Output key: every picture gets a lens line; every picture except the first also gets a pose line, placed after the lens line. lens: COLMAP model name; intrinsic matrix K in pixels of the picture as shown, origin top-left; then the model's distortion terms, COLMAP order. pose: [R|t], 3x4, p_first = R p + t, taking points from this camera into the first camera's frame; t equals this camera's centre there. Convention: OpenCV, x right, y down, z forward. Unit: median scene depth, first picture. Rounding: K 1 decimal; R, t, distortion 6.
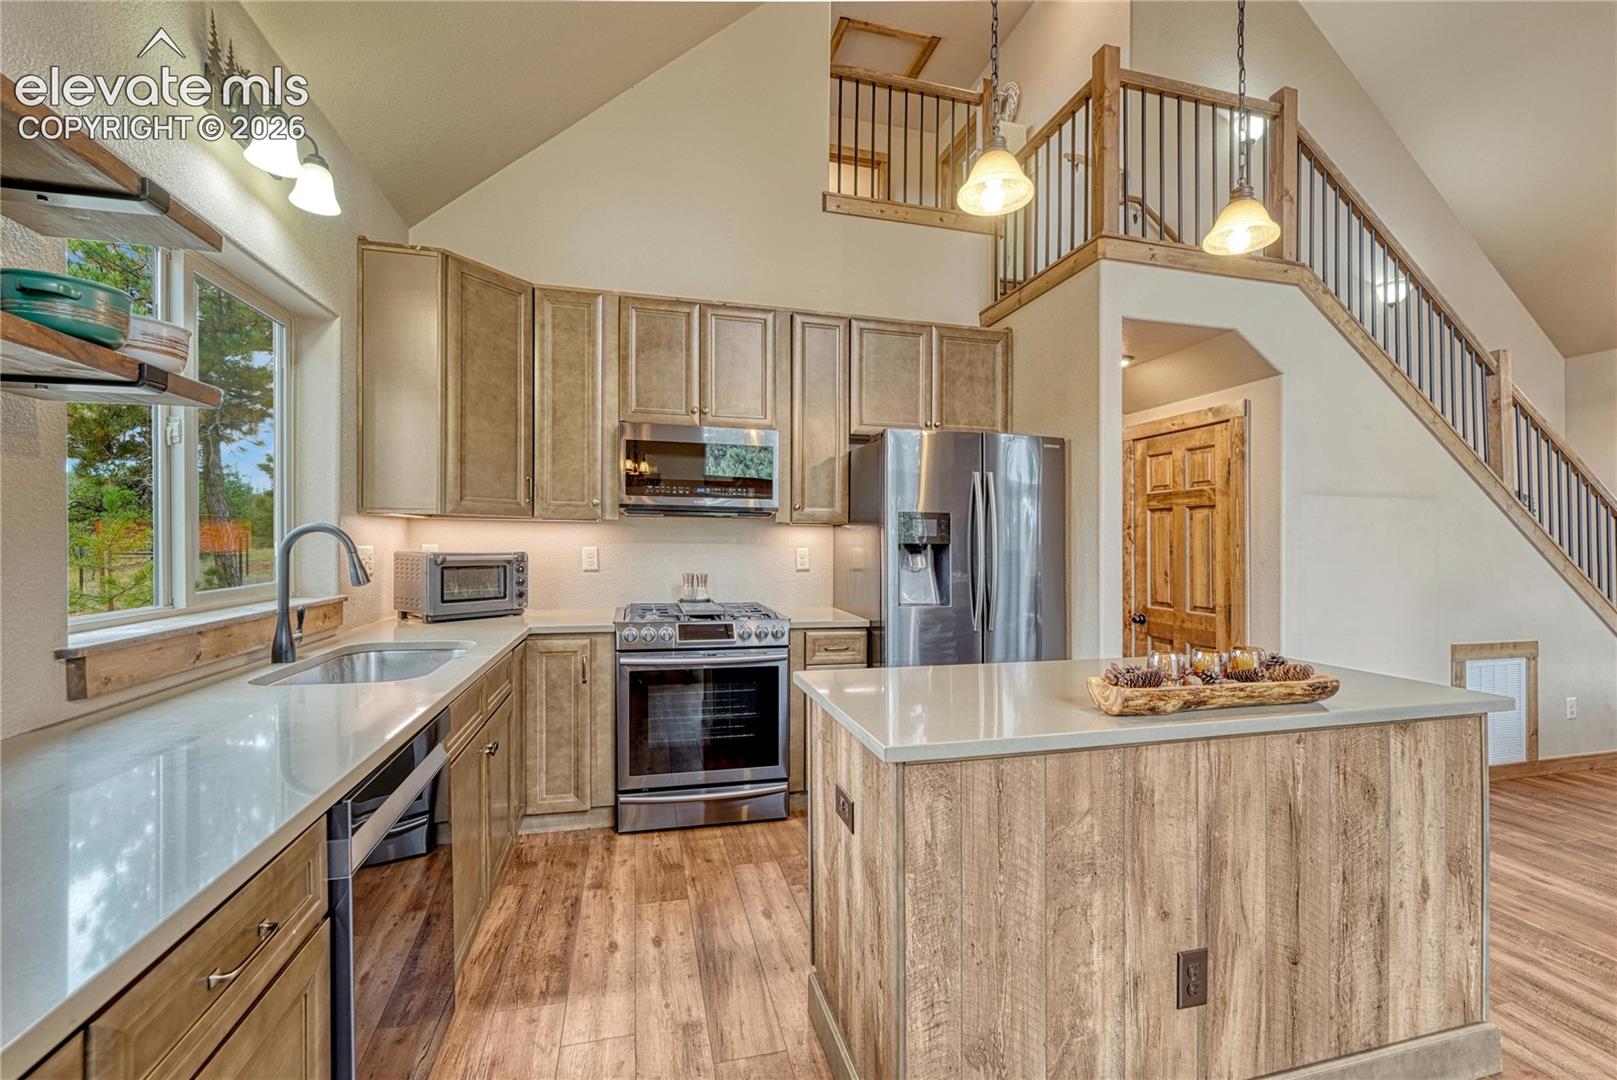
lens RADIAL K [[658.0, 0, 800.9], [0, 658.0, 543.6], [0, 0, 1]] dist [-0.009567, 0.000054]
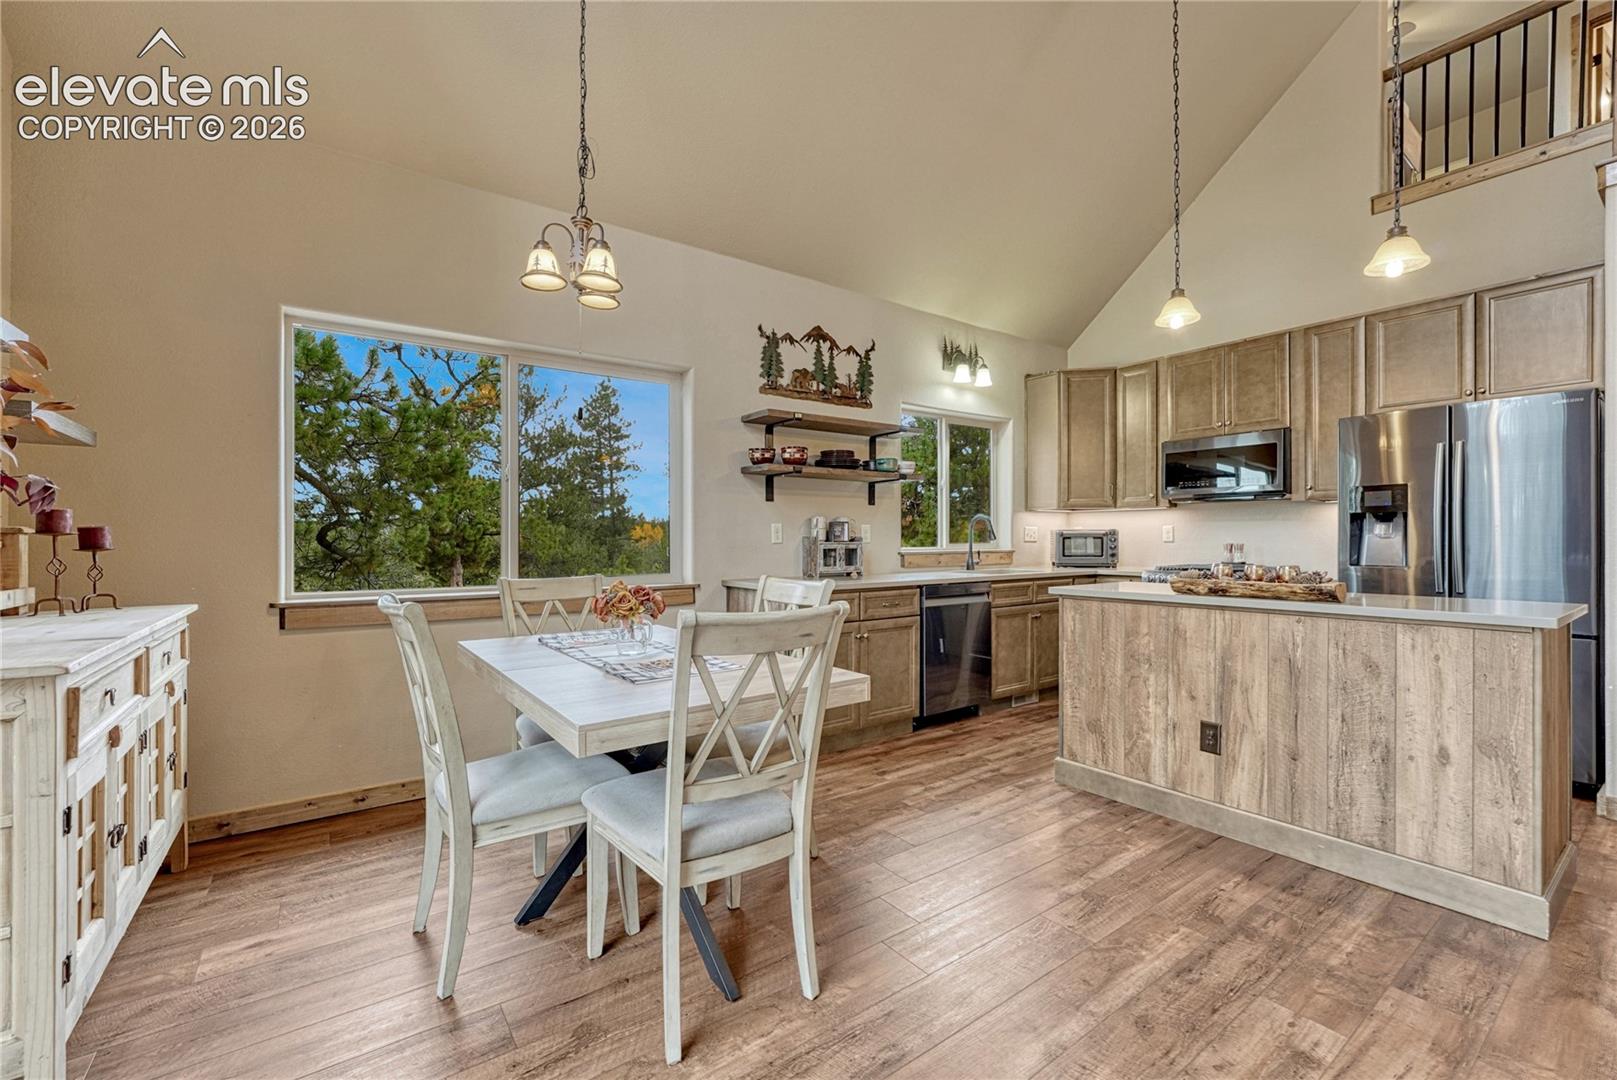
lens RADIAL K [[665.4, 0, 803.9], [0, 665.4, 541.0], [0, 0, 1]] dist [-0.014760, 0.002977]
pose [[0.363617, -0.007548, -0.931518, 1.167068], [0.002989, 0.999971, -0.006936, 0.071785], [0.931544, -0.000262, 0.363629, -0.456901]]
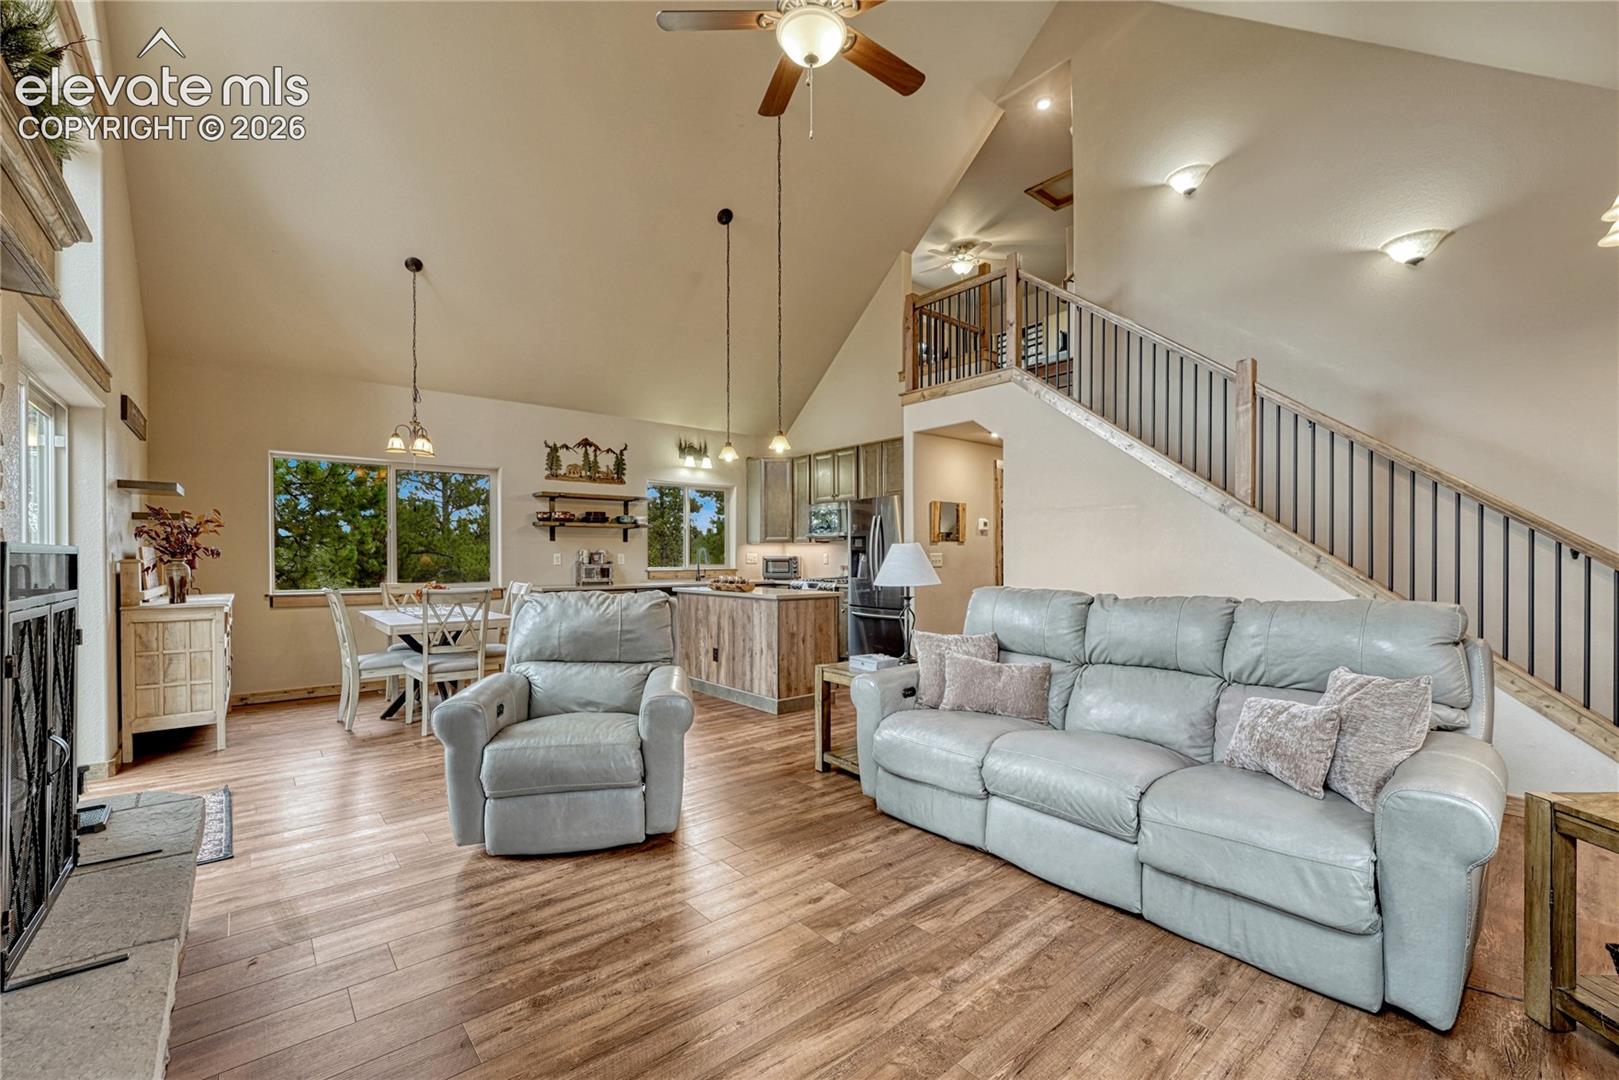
lens RADIAL K [[655.4, 0, 809.5], [0, 655.4, 568.2], [0, 0, 1]] dist [-0.018309, -0.000075]
pose [[0.443898, 0.006968, -0.896050, 2.741528], [0.001762, 0.999961, 0.008649, 0.055346], [0.896075, -0.005418, 0.443869, -0.175692]]
